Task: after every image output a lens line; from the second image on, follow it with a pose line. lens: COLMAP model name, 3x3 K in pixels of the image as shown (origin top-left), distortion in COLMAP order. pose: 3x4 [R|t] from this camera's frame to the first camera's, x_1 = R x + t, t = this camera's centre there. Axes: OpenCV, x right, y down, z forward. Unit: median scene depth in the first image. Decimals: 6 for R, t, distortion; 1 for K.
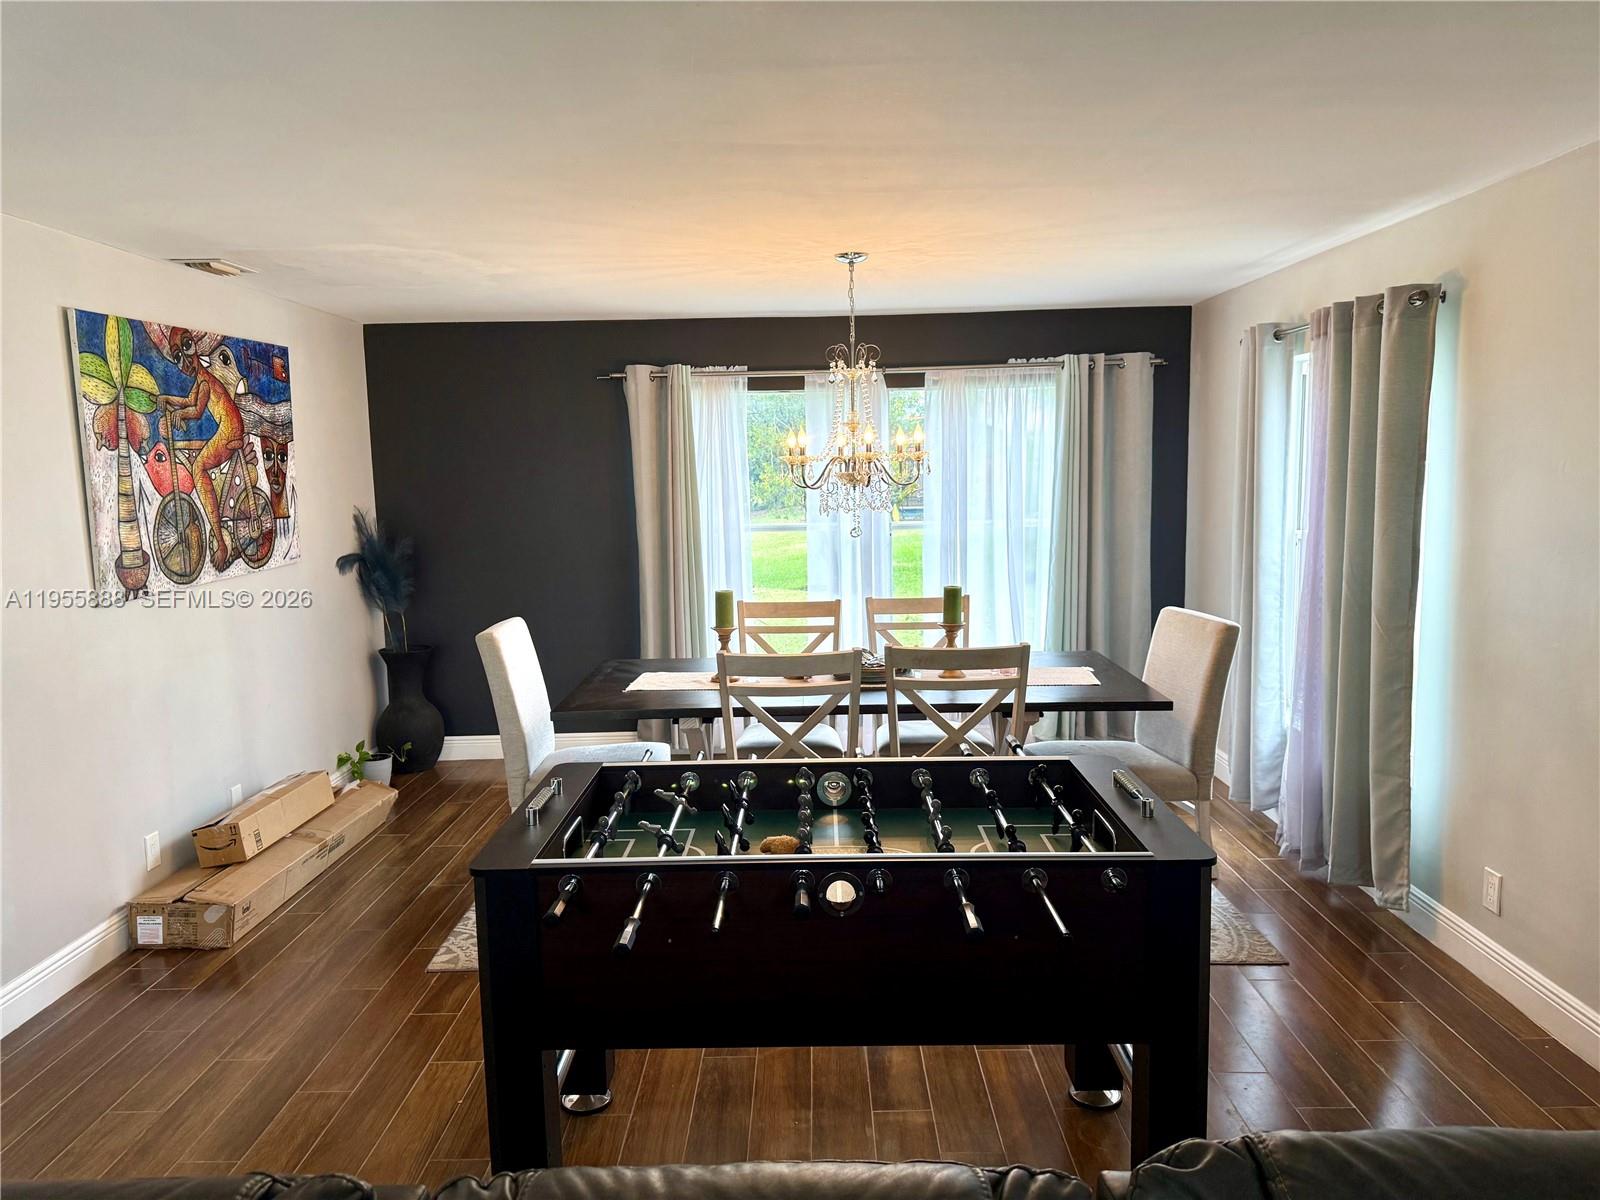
lens RADIAL K [[1134.5, 0, 794.6], [0, 1134.5, 601.6], [0, 0, 1]] dist [0.020809, -0.024734]
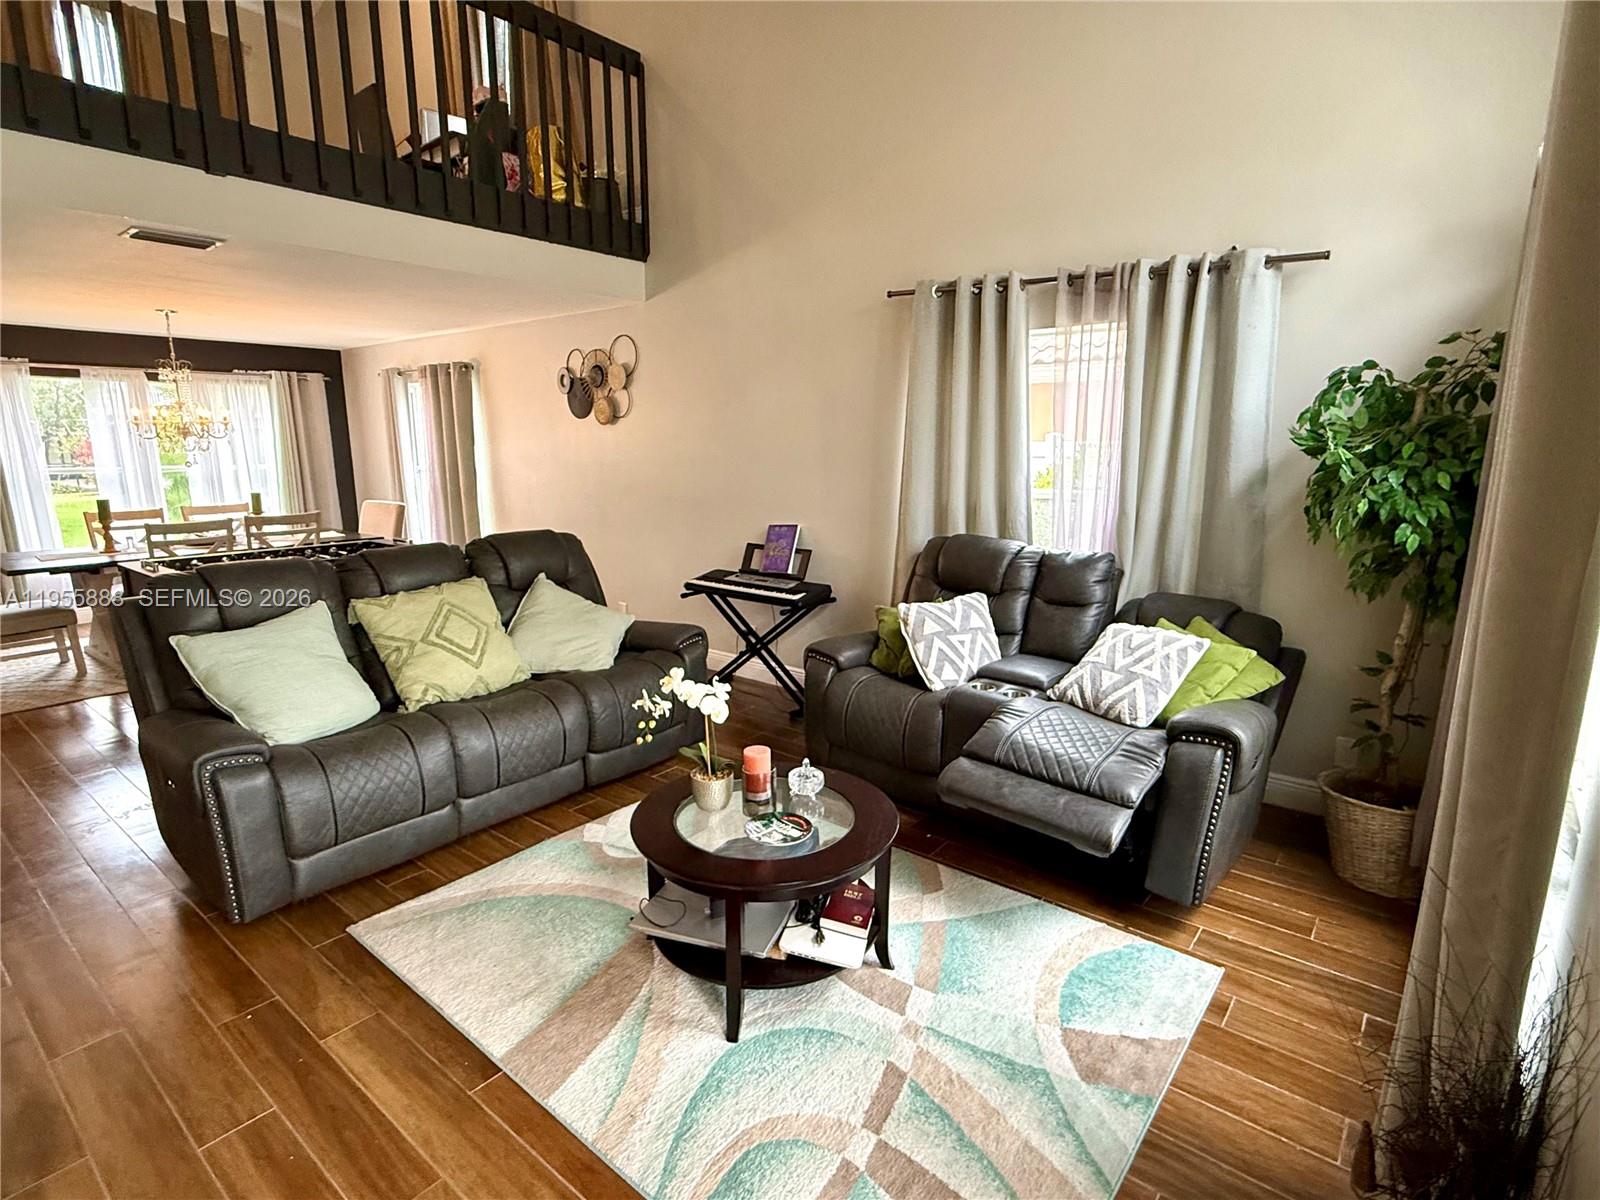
lens RADIAL K [[841.2, 0, 804.6], [0, 841.2, 602.6], [0, 0, 1]] dist [-0.007413, 0.004999]
pose [[0.600750, -0.135050, 0.787947, -0.359402], [0.083196, 0.990837, 0.106394, 0.078728], [-0.795096, 0.001638, 0.606481, -0.490546]]
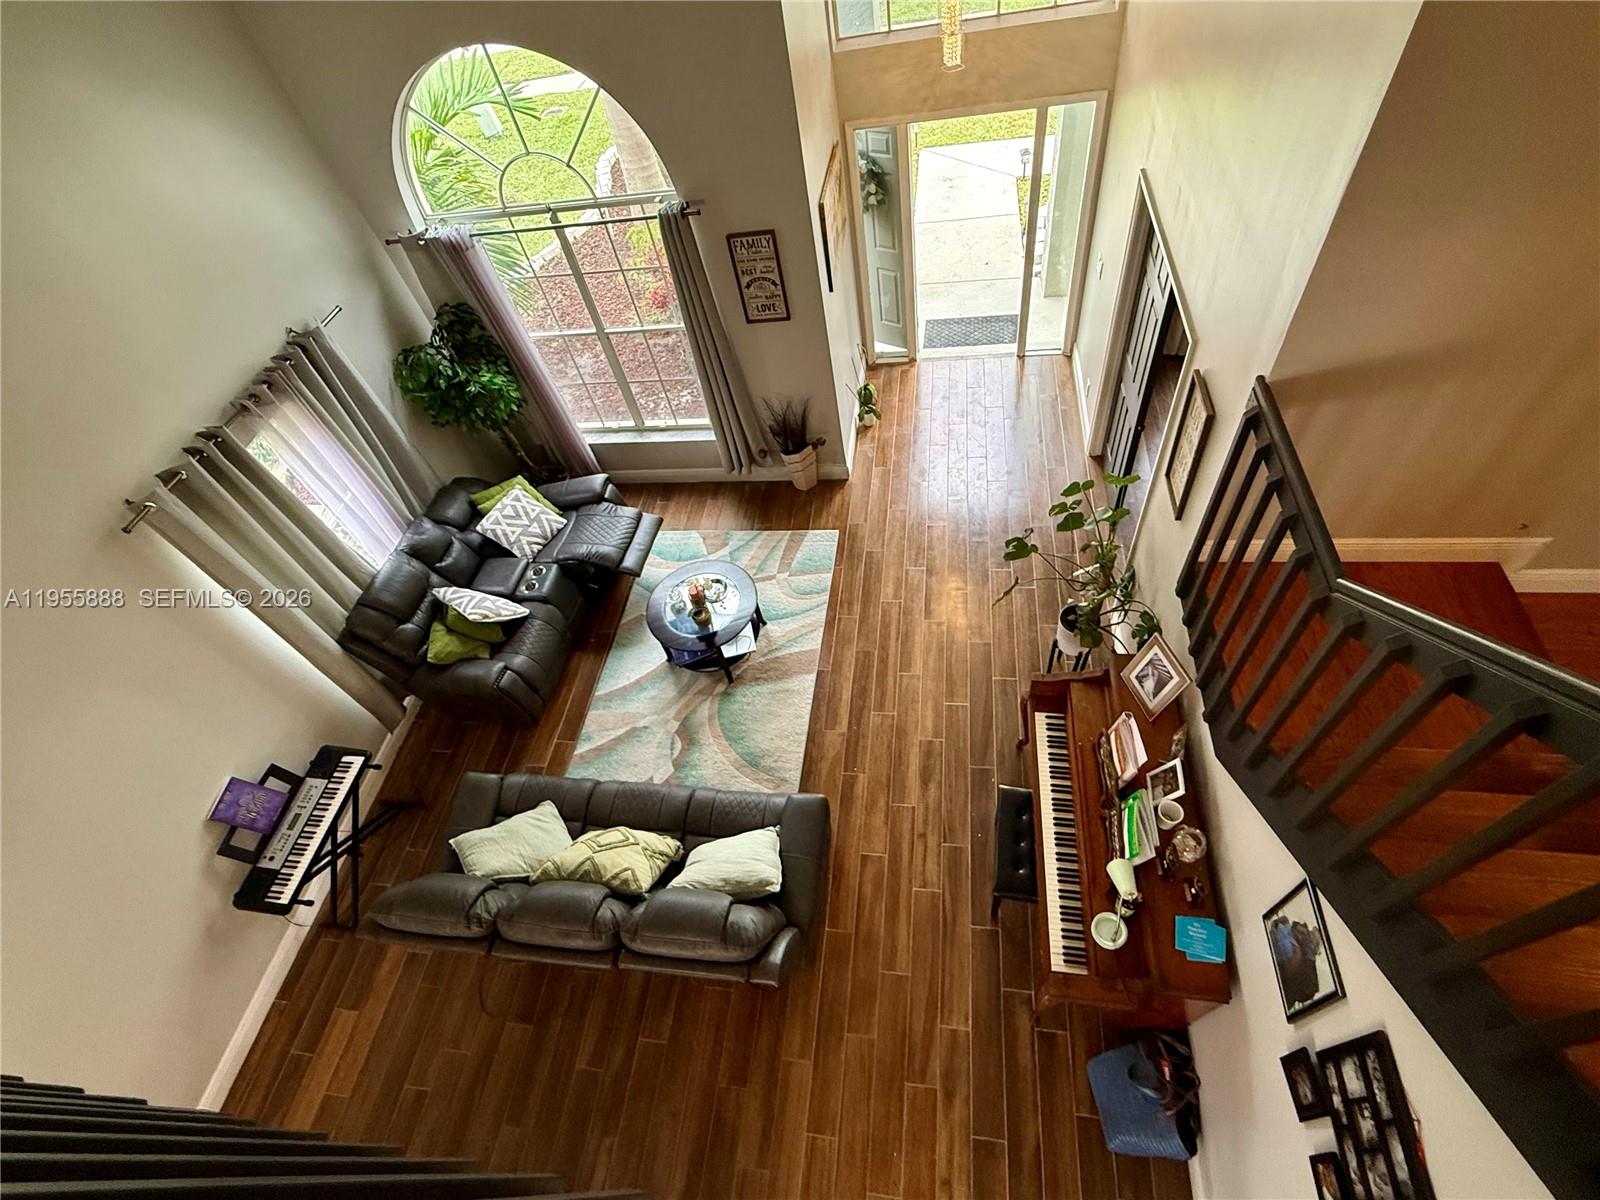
lens RADIAL K [[736.9, 0, 807.7], [0, 736.9, 598.7], [0, 0, 1]] dist [0.001966, -0.000070]
pose [[-0.982980, 0.030238, 0.181210, -0.328461], [0.170957, 0.511711, 0.841977, -0.508894], [-0.067267, 0.858625, -0.508171, 0.243661]]
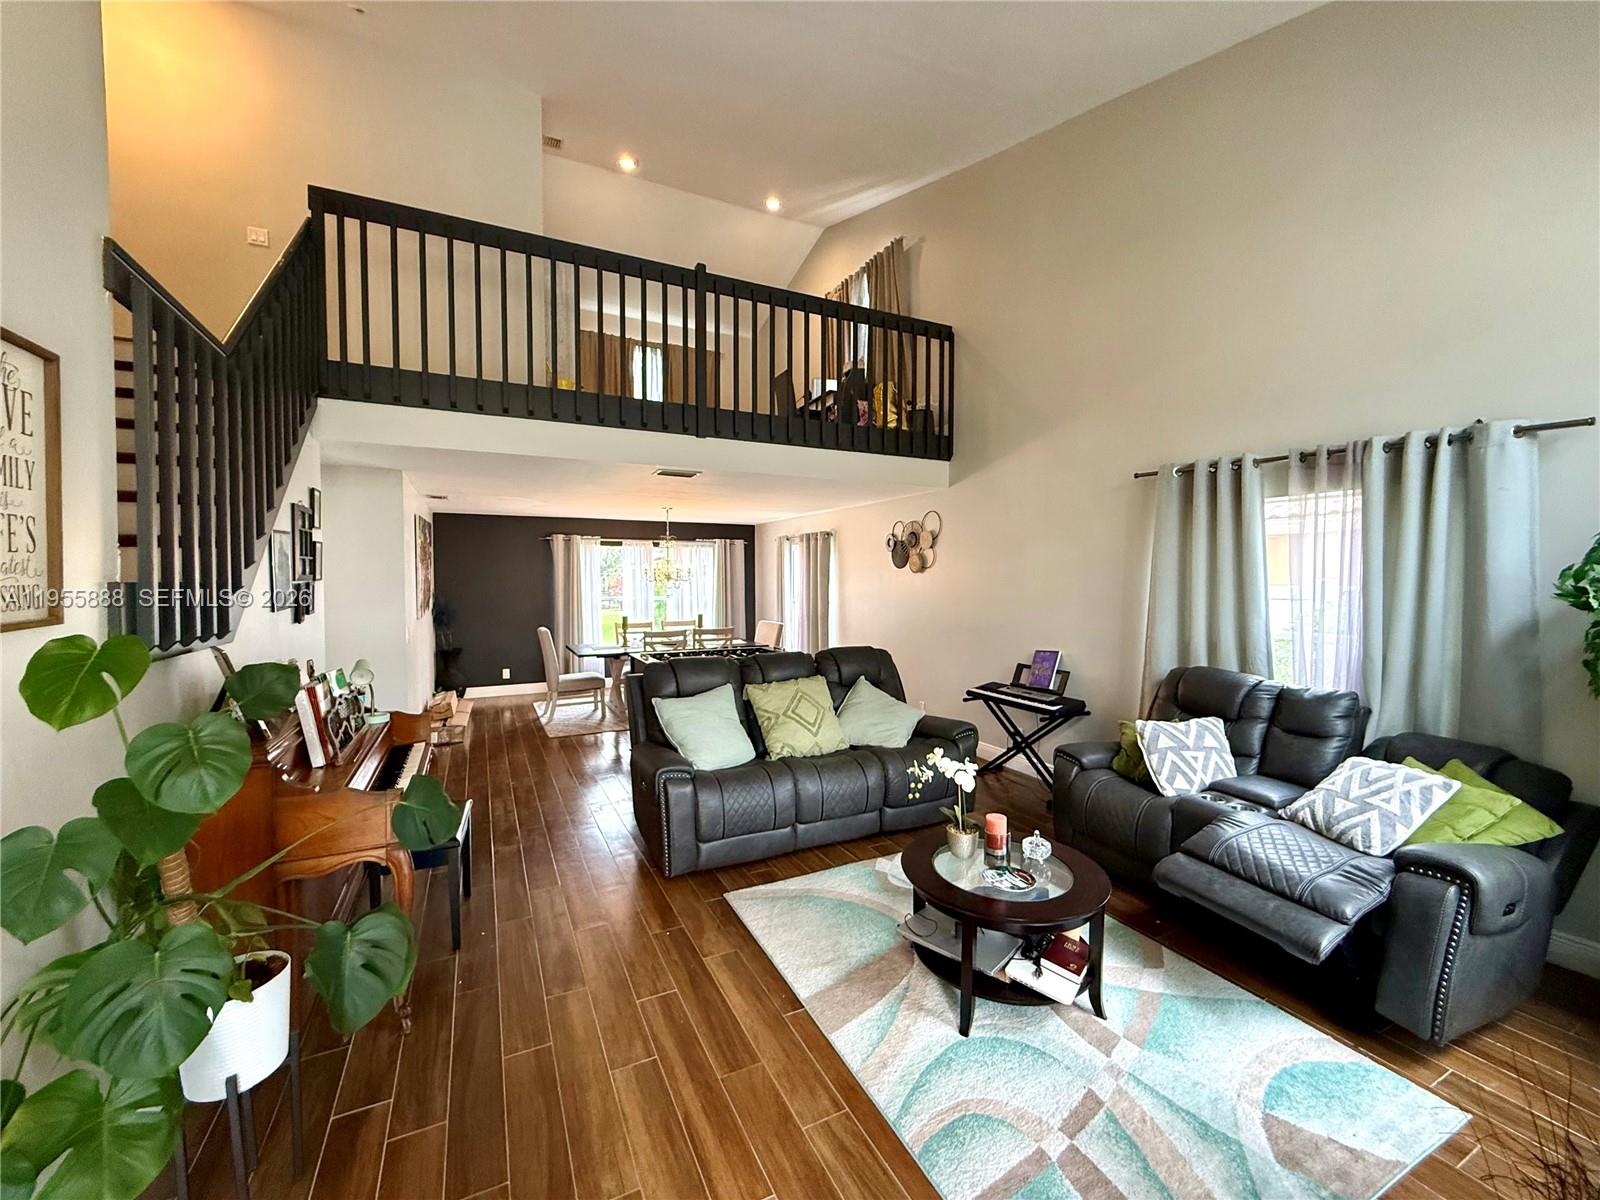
lens RADIAL K [[653.7, 0, 785.0], [0, 653.7, 595.5], [0, 0, 1]] dist [-0.001097, 0.000388]
pose [[0.885926, 0.004948, 0.463800, -0.389603], [0.037844, 0.995838, -0.082912, 0.075484], [-0.462280, 0.091007, 0.882052, -0.561064]]
